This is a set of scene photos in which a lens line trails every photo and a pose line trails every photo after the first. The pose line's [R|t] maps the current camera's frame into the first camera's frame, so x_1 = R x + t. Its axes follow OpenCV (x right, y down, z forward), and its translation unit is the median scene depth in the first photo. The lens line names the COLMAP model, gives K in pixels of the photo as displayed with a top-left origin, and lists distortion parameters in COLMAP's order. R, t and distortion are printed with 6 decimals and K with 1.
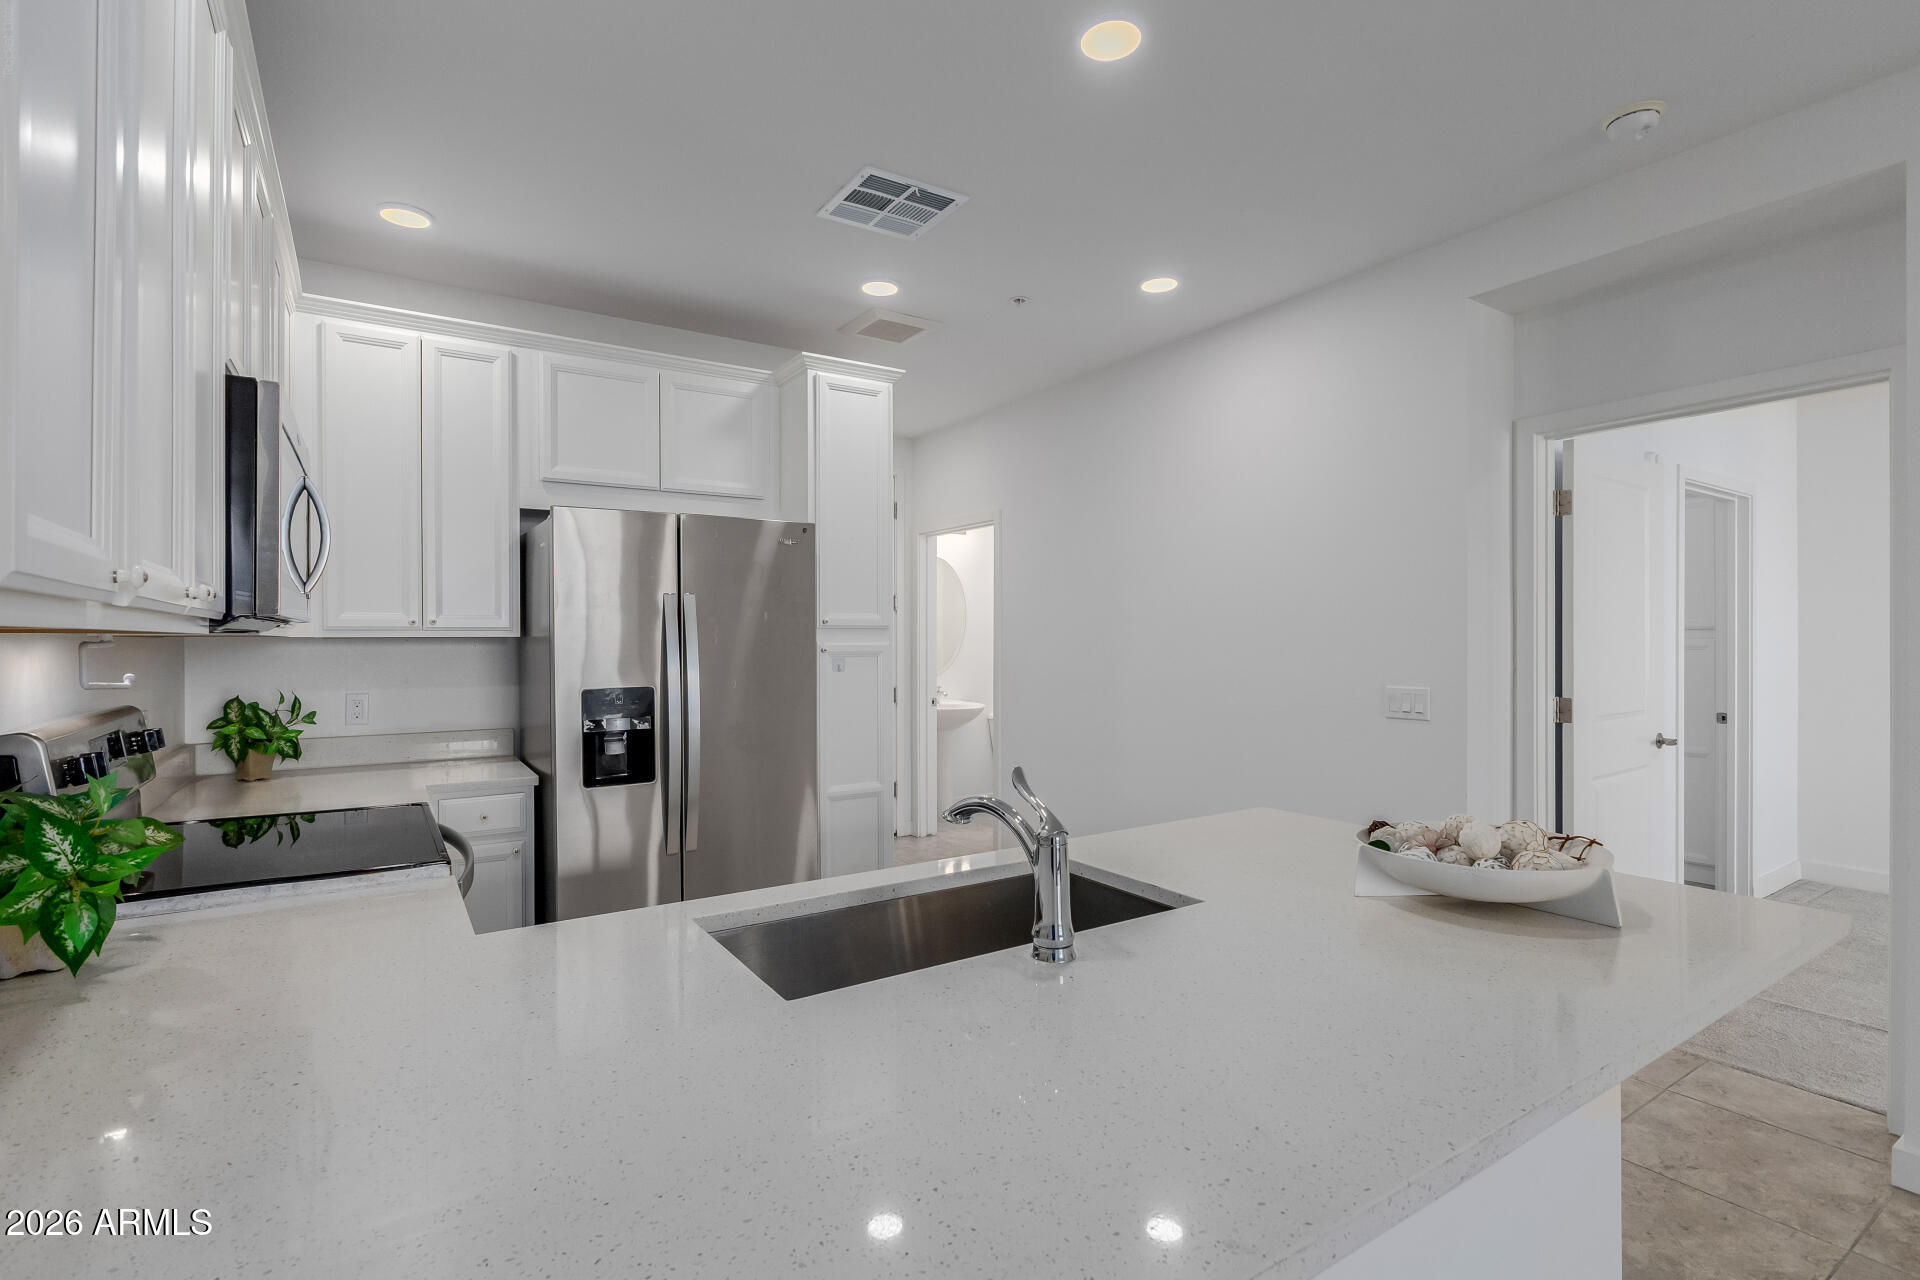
lens RADIAL K [[899.3, 0, 970.2], [0, 899.3, 641.9], [0, 0, 1]] dist [-0.001928, 0.001247]
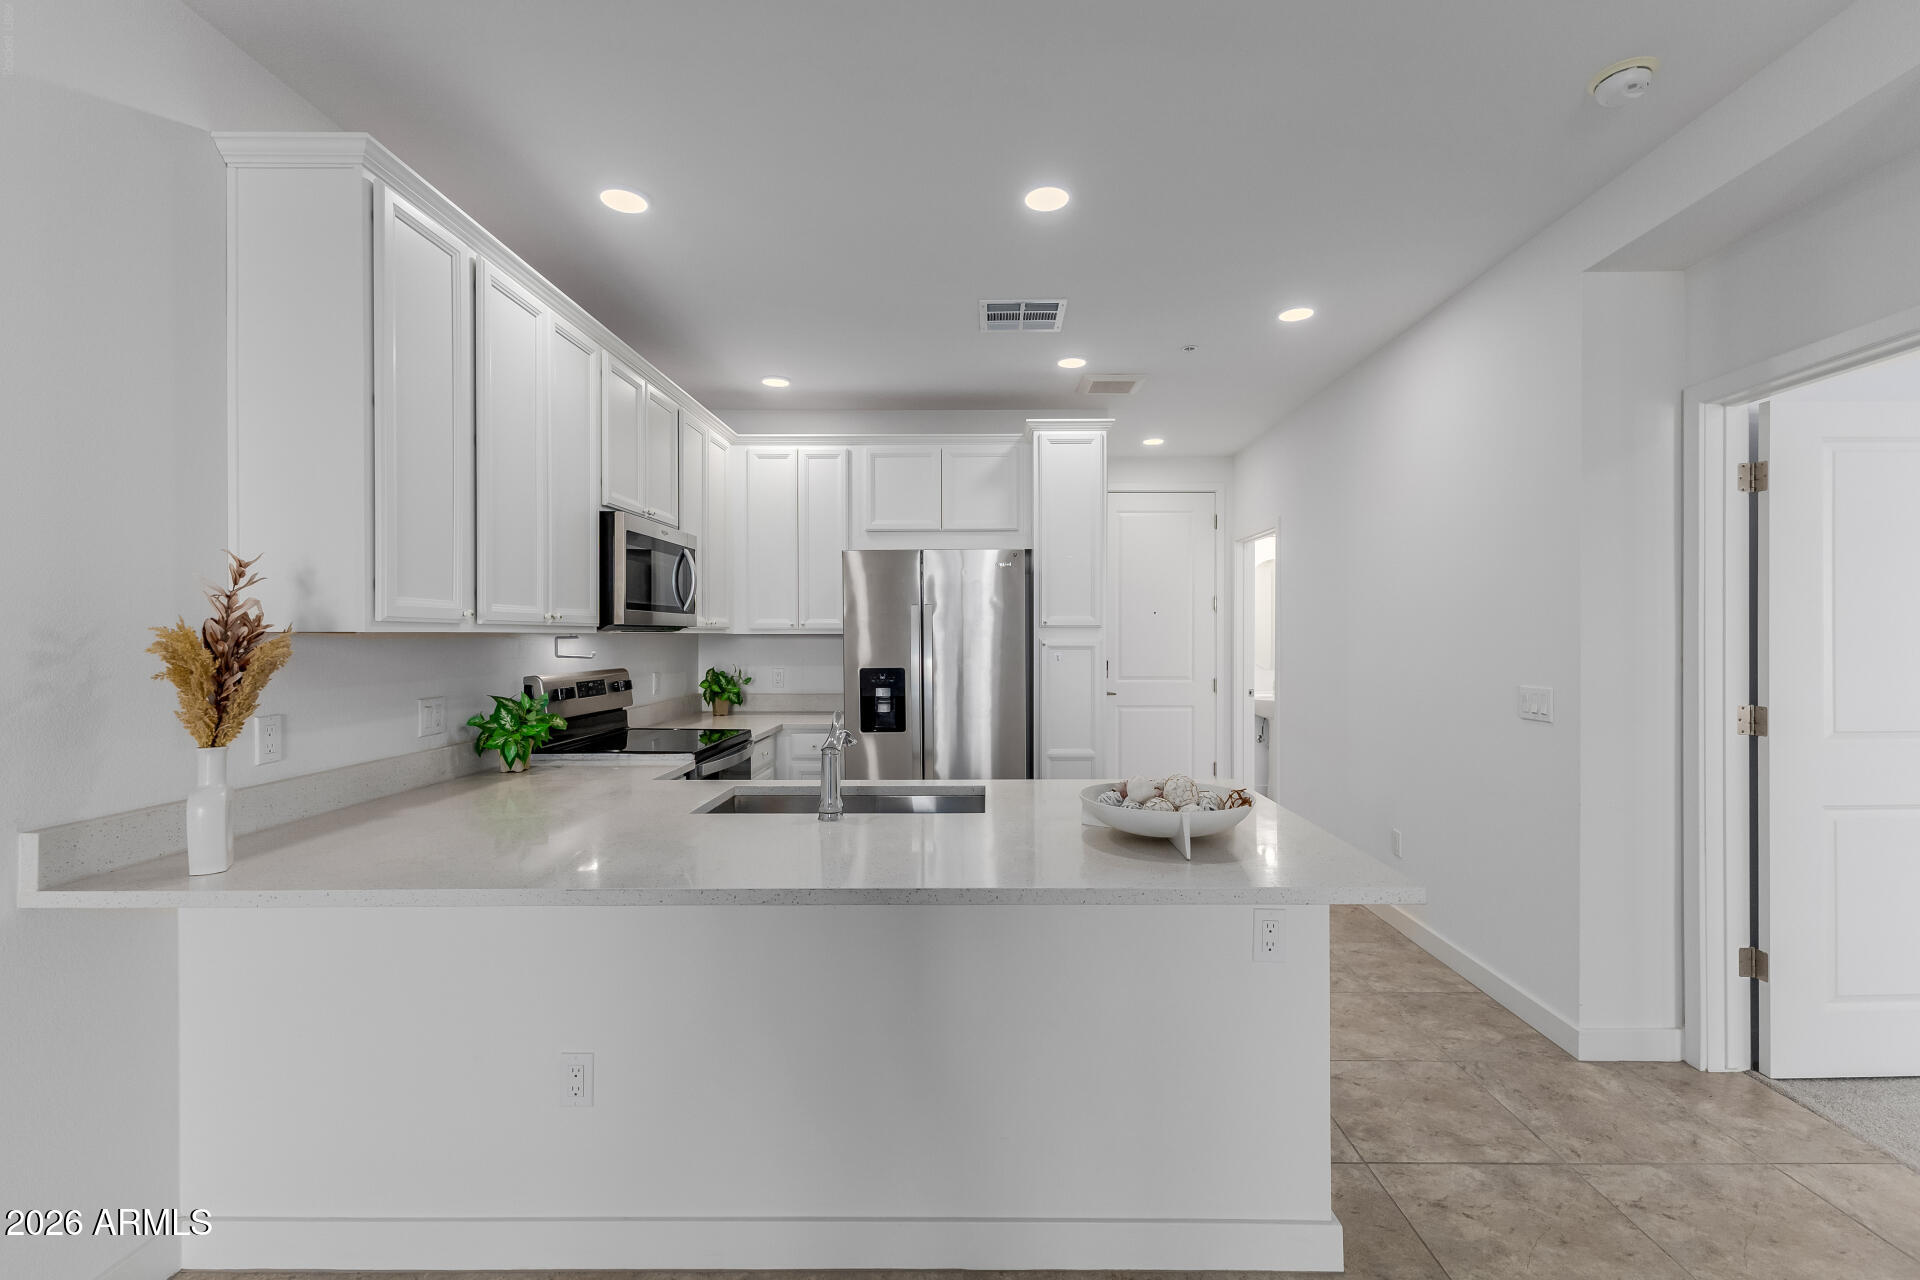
lens RADIAL K [[812.4, 0, 955.6], [0, 812.4, 640.9], [0, 0, 1]] dist [0.010077, -0.000926]
pose [[0.831984, 0.005428, -0.554773, 0.455783], [-0.003521, 0.999984, 0.004504, -0.000464], [0.554788, -0.001794, 0.831990, -0.065863]]
